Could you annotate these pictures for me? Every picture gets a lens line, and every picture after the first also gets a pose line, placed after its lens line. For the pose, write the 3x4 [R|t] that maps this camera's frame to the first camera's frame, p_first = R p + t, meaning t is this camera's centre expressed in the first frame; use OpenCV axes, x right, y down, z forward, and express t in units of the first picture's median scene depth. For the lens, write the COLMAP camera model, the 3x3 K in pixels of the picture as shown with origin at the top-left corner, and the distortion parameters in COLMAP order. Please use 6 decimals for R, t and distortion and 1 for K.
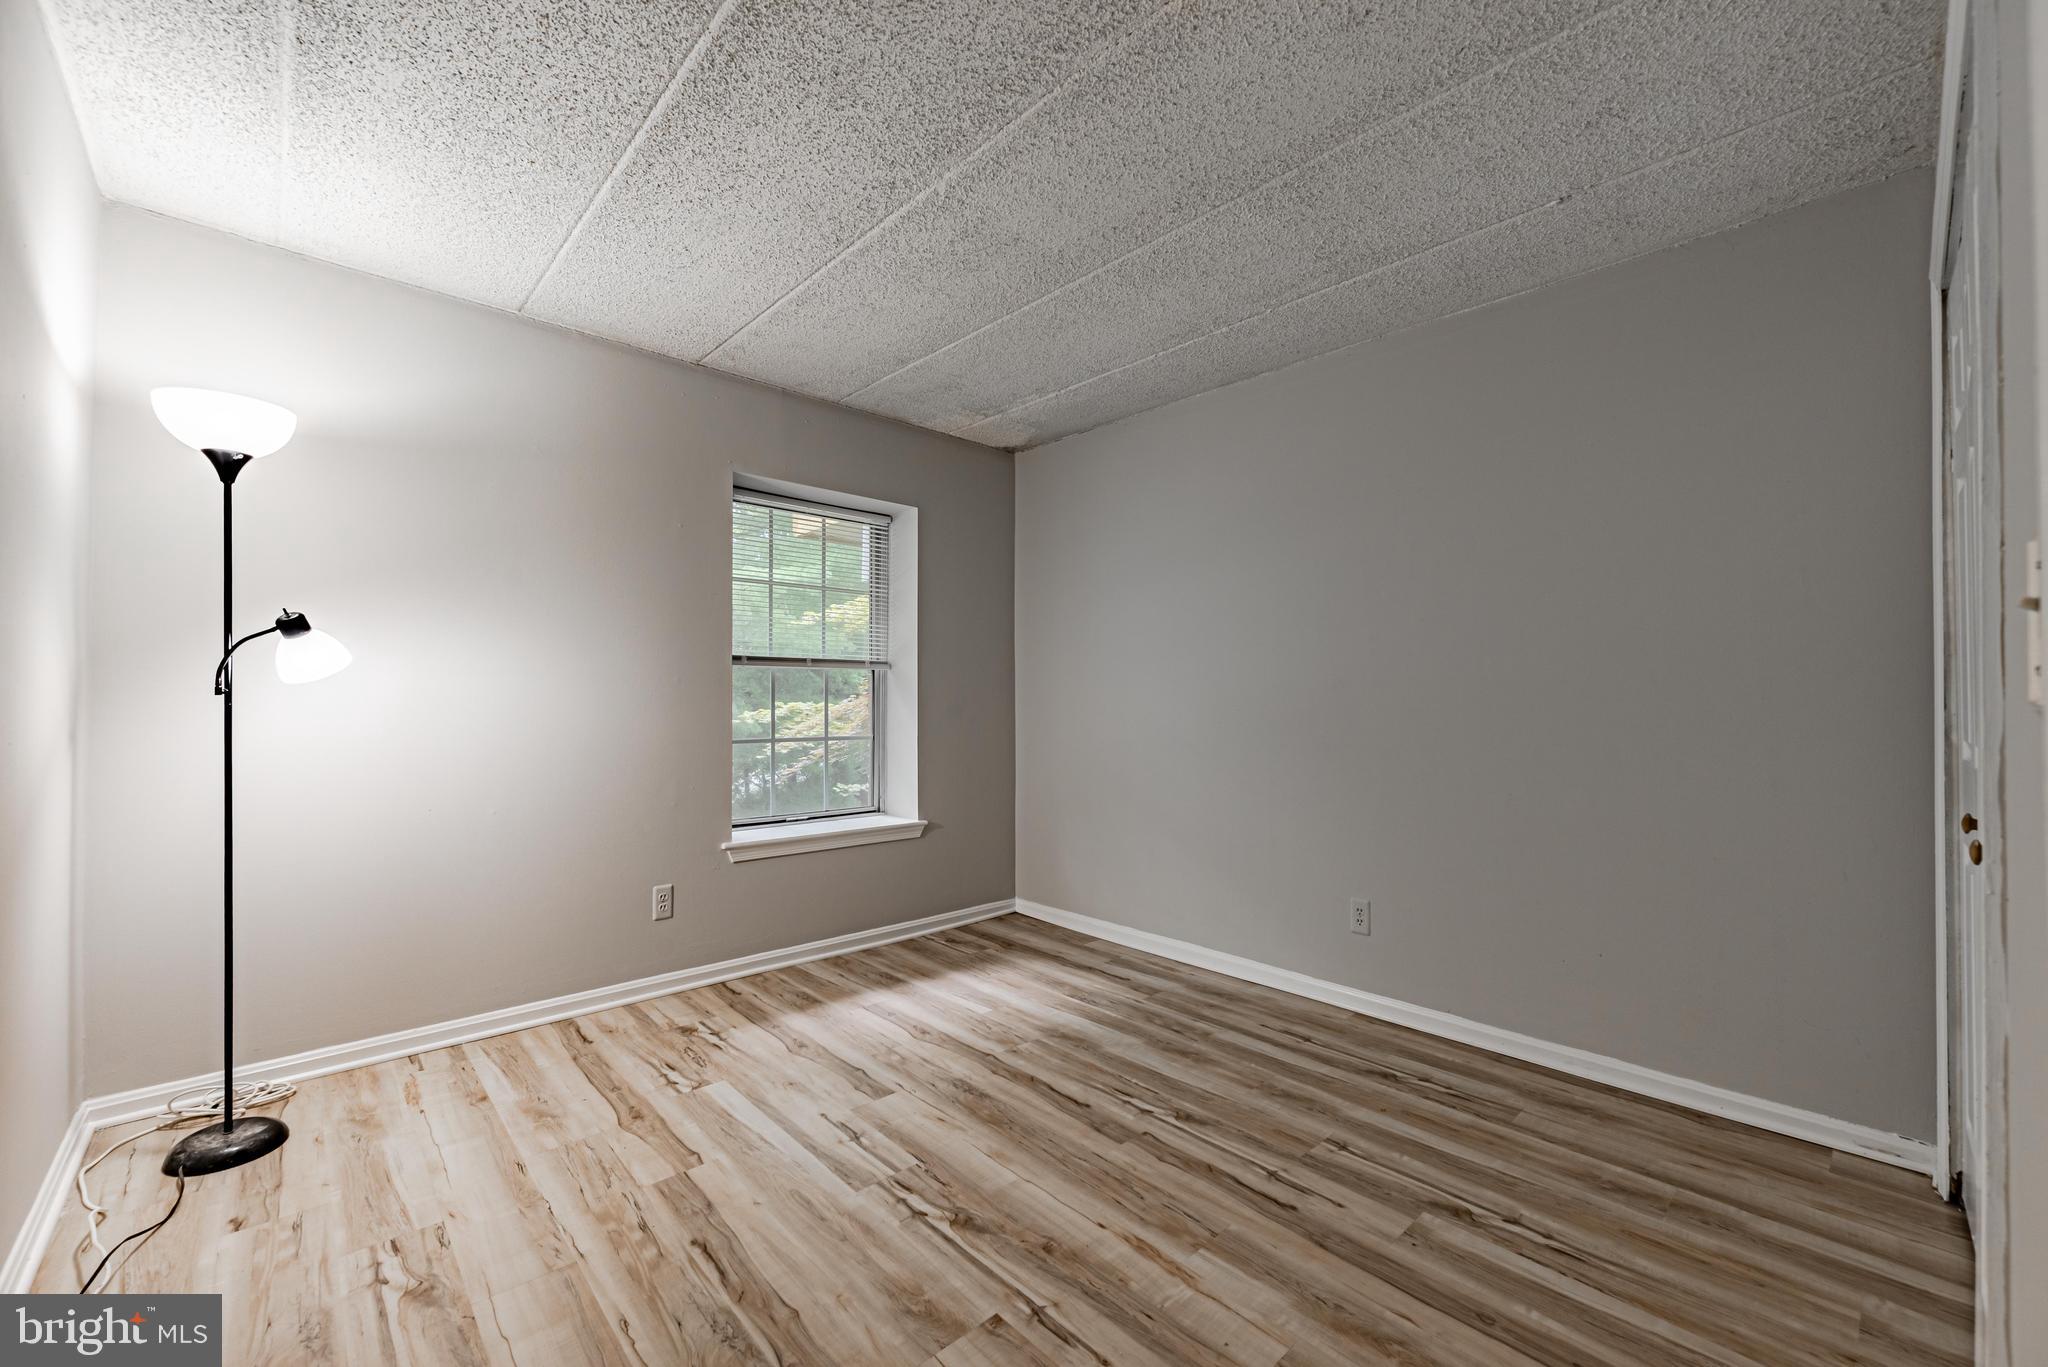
lens RADIAL K [[815.4, 0, 1022.2], [0, 815.4, 689.2], [0, 0, 1]] dist [-0.003723, 0.000024]
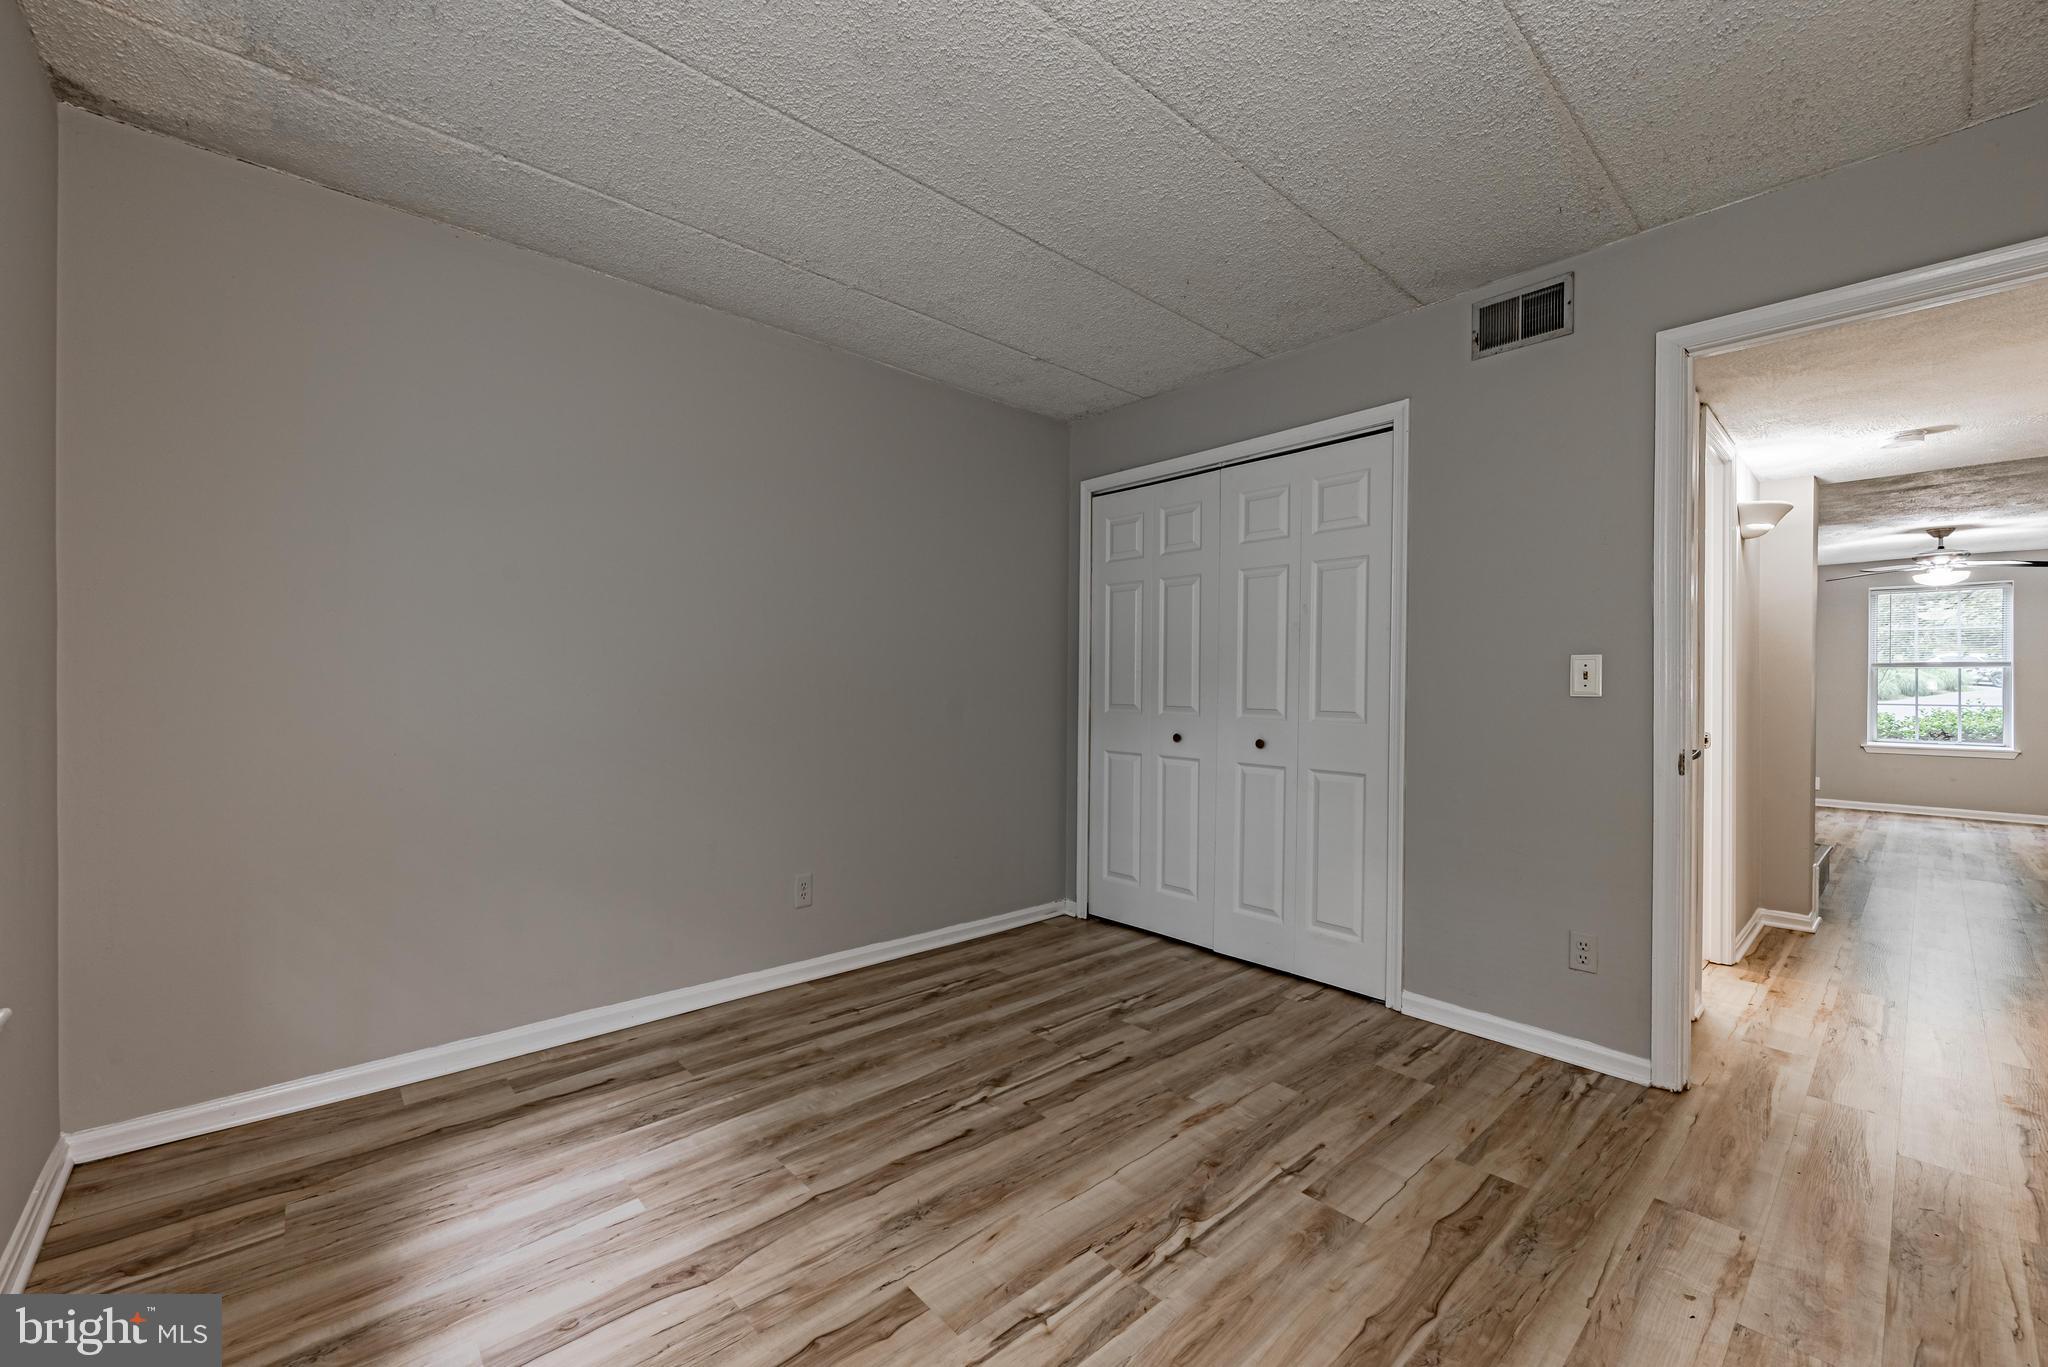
lens RADIAL K [[815.4, 0, 1022.2], [0, 815.4, 689.2], [0, 0, 1]] dist [-0.003723, 0.000024]
pose [[0.013886, -0.007351, 0.999877, -0.809019], [-0.020999, 0.999750, 0.007642, 0.007712], [-0.999683, -0.021102, 0.013728, 0.915732]]
